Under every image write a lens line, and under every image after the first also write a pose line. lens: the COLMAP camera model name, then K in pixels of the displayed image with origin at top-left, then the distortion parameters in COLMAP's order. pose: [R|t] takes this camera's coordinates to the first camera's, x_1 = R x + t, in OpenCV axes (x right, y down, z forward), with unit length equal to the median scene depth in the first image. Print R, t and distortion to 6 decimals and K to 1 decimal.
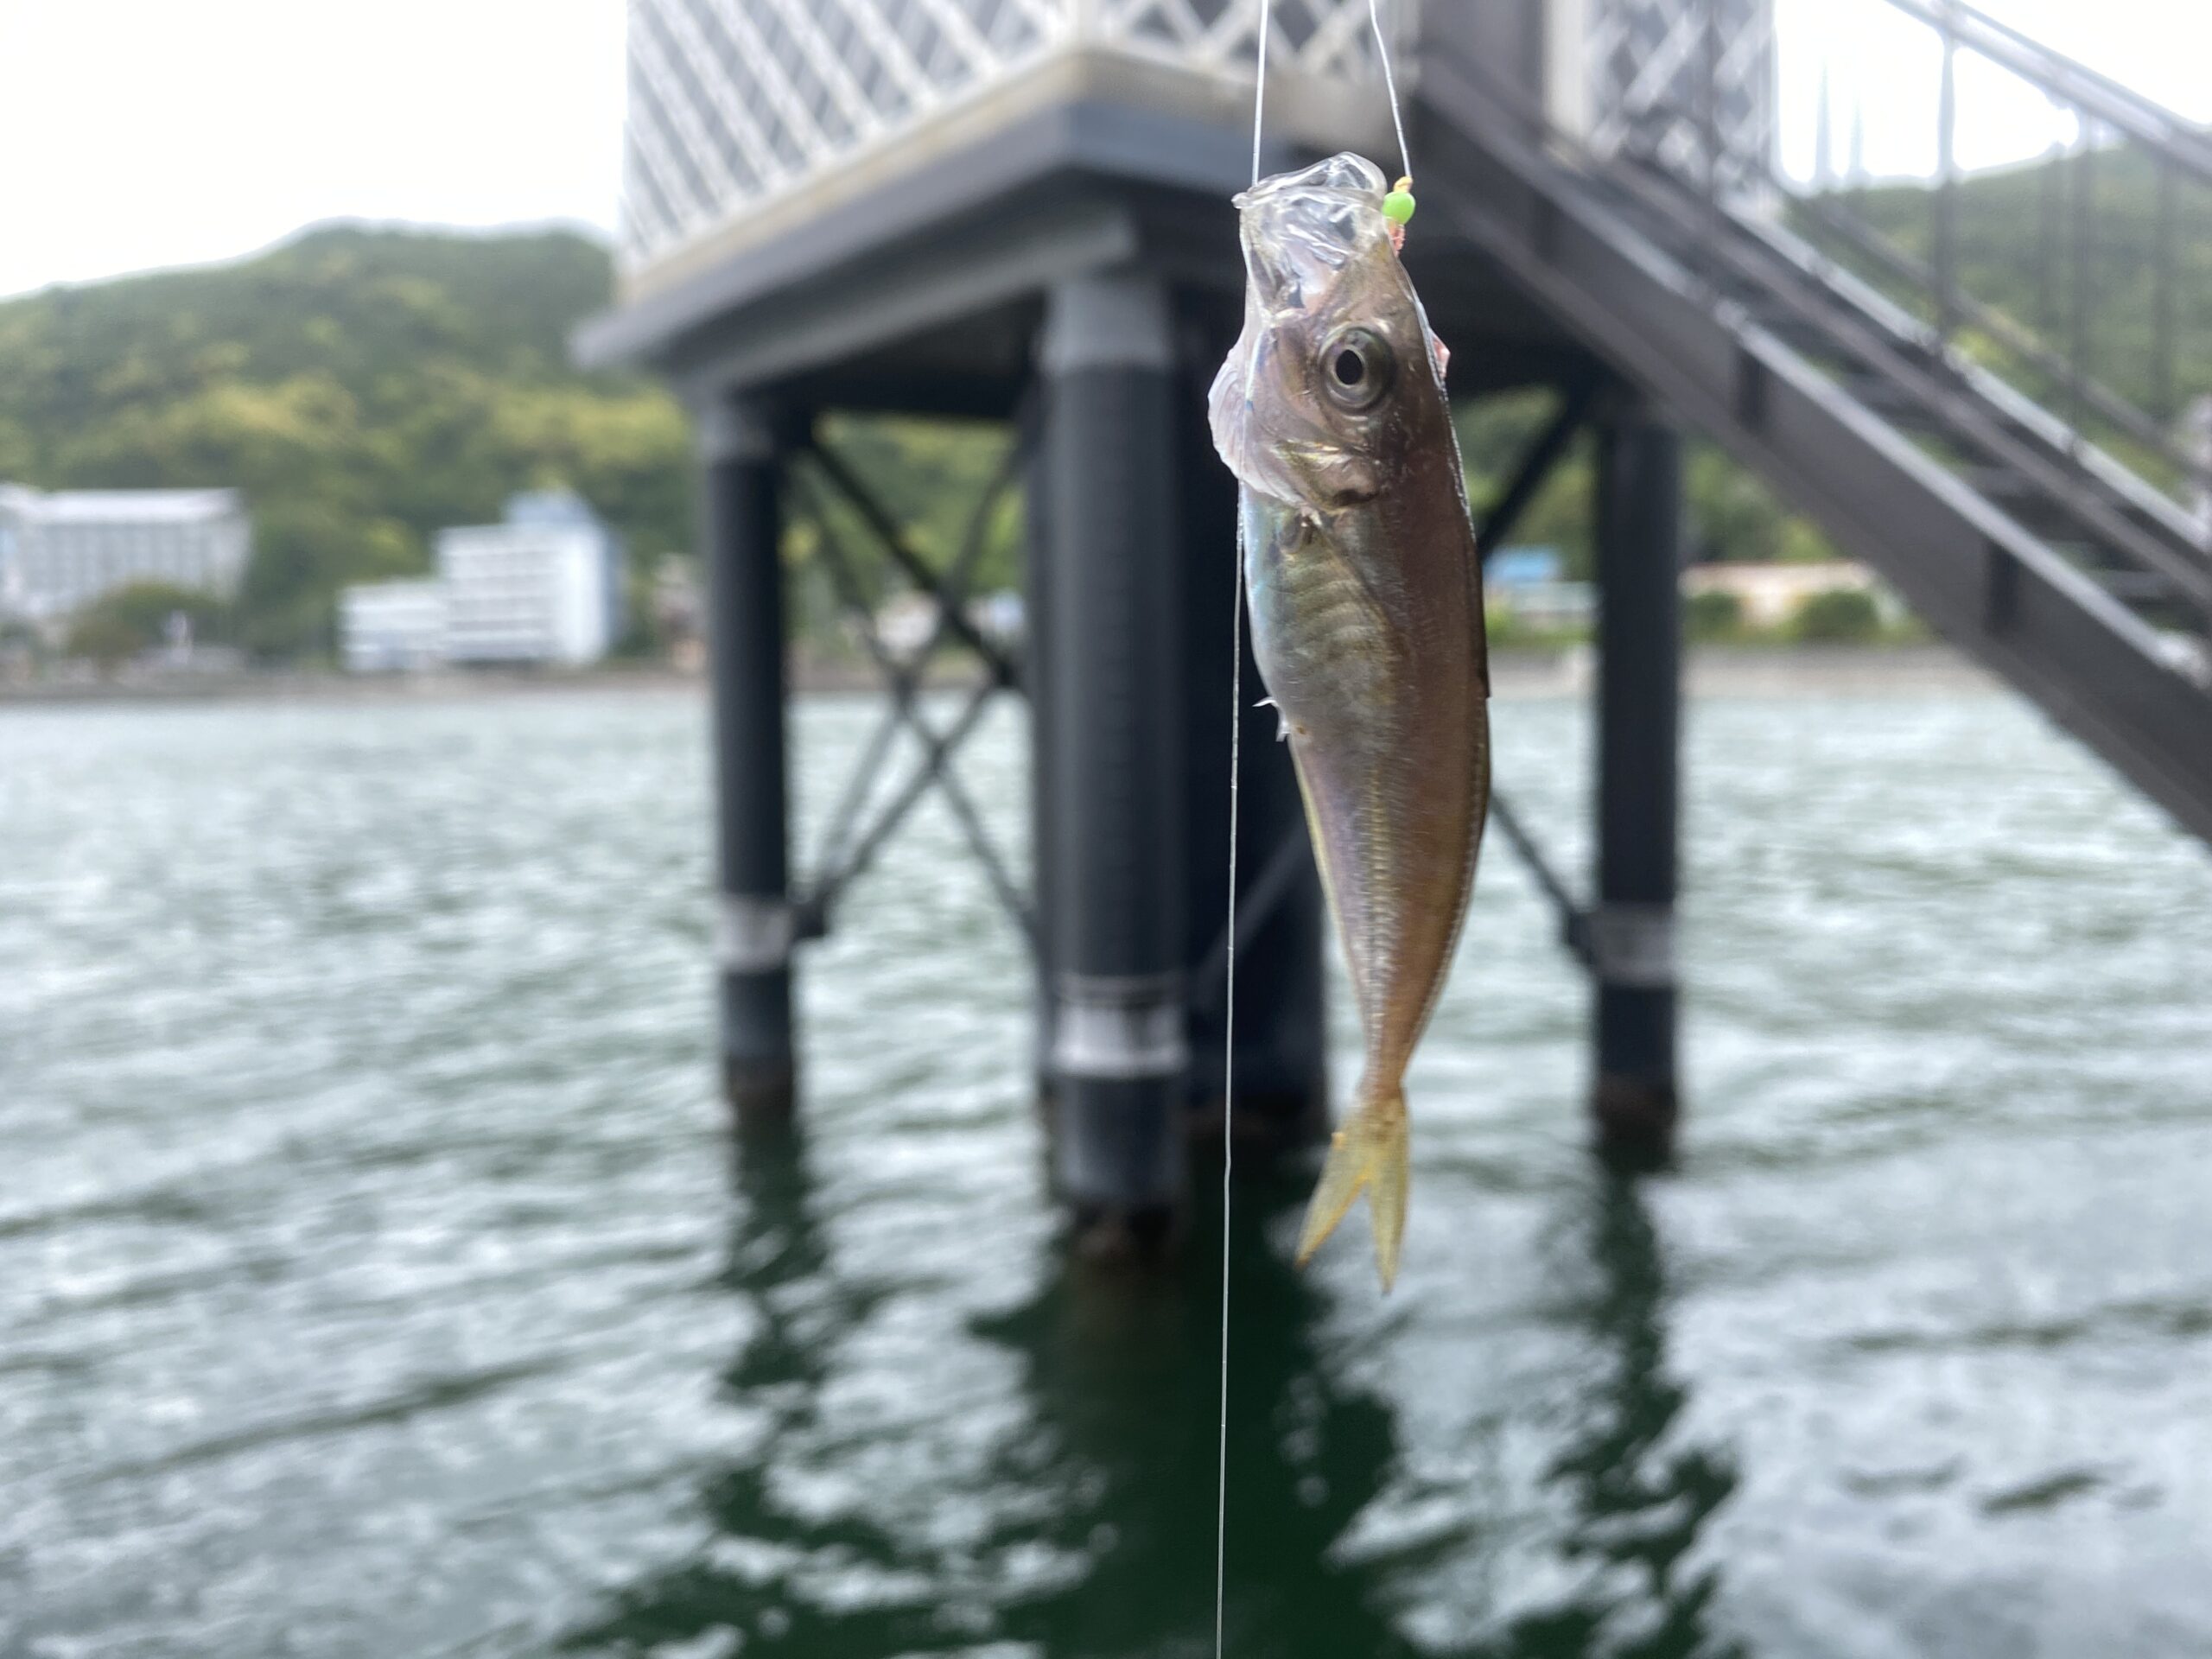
lens RADIAL K [[1673.8, 0, 1103.9], [0, 1673.8, 833.5], [0, 0, 1]] dist [0.041262, -0.004176]
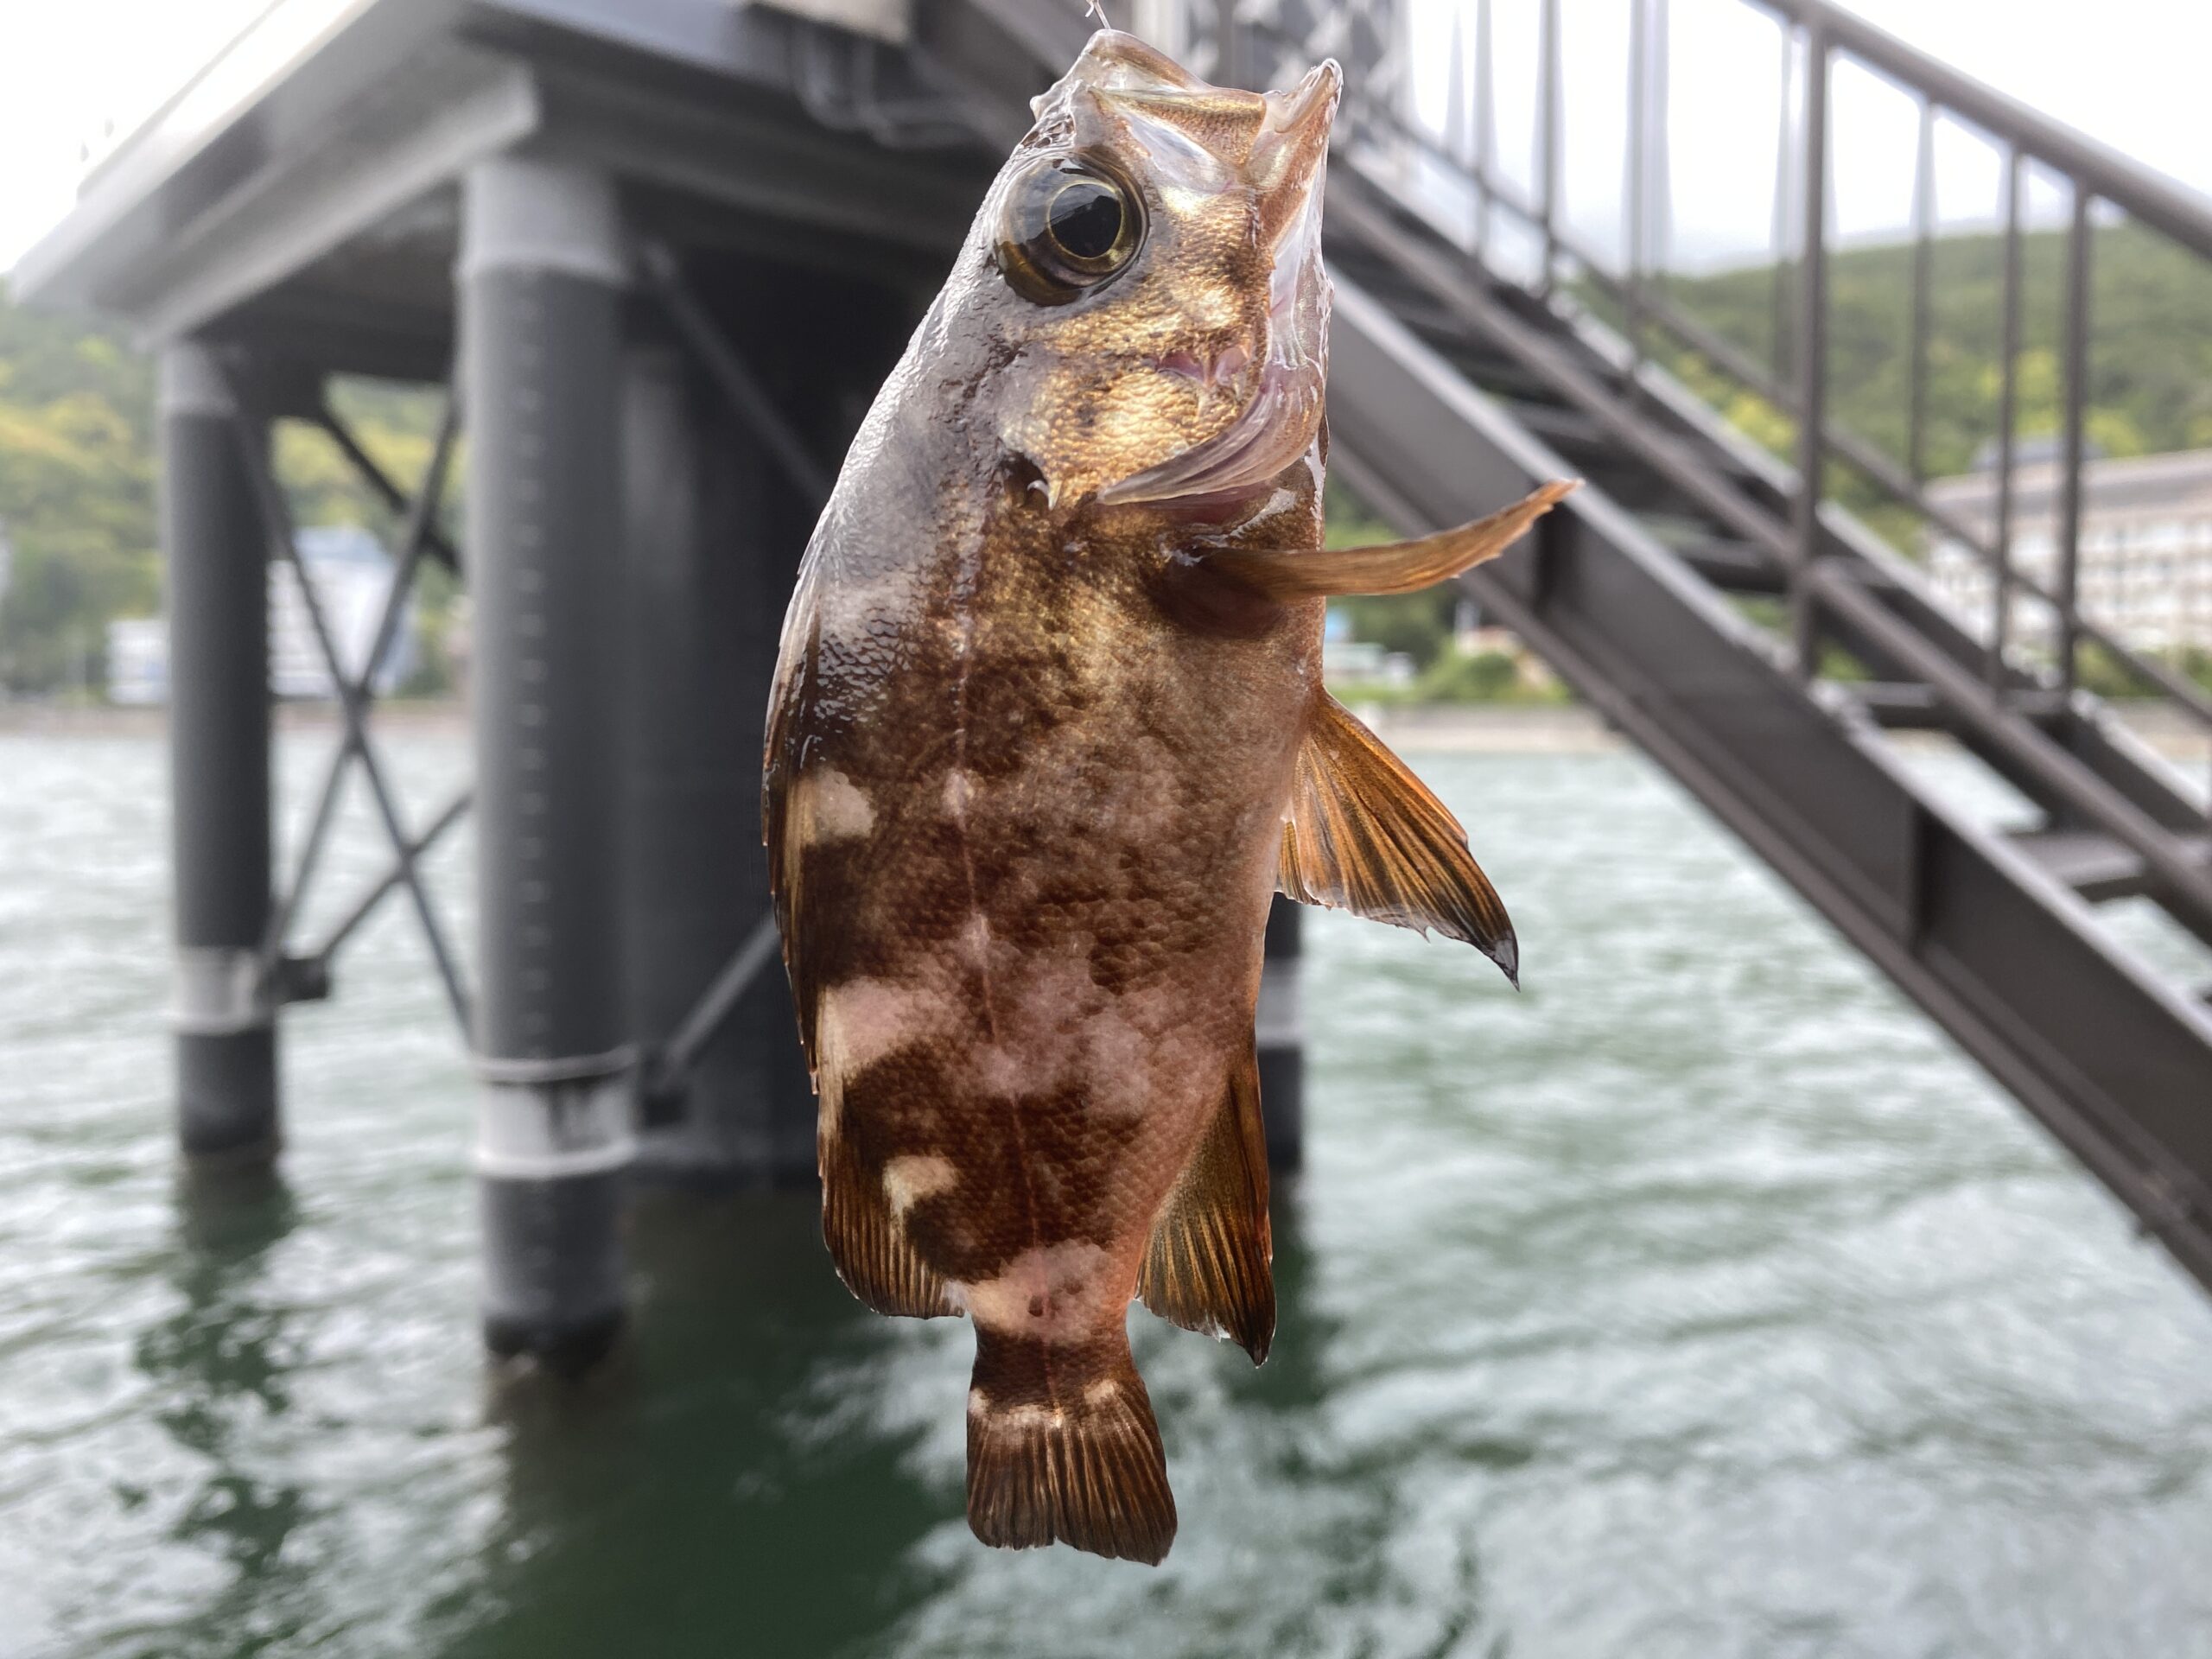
lens RADIAL K [[1658.6, 0, 1107.6], [0, 1658.6, 829.0], [0, 0, 1]] dist [0.002489, 0.001476]
pose [[0.994764, 0.006702, 0.101983, 0.148589], [-0.003550, 0.999511, -0.031057, 0.004141], [-0.102141, 0.030533, 0.994301, 0.155520]]
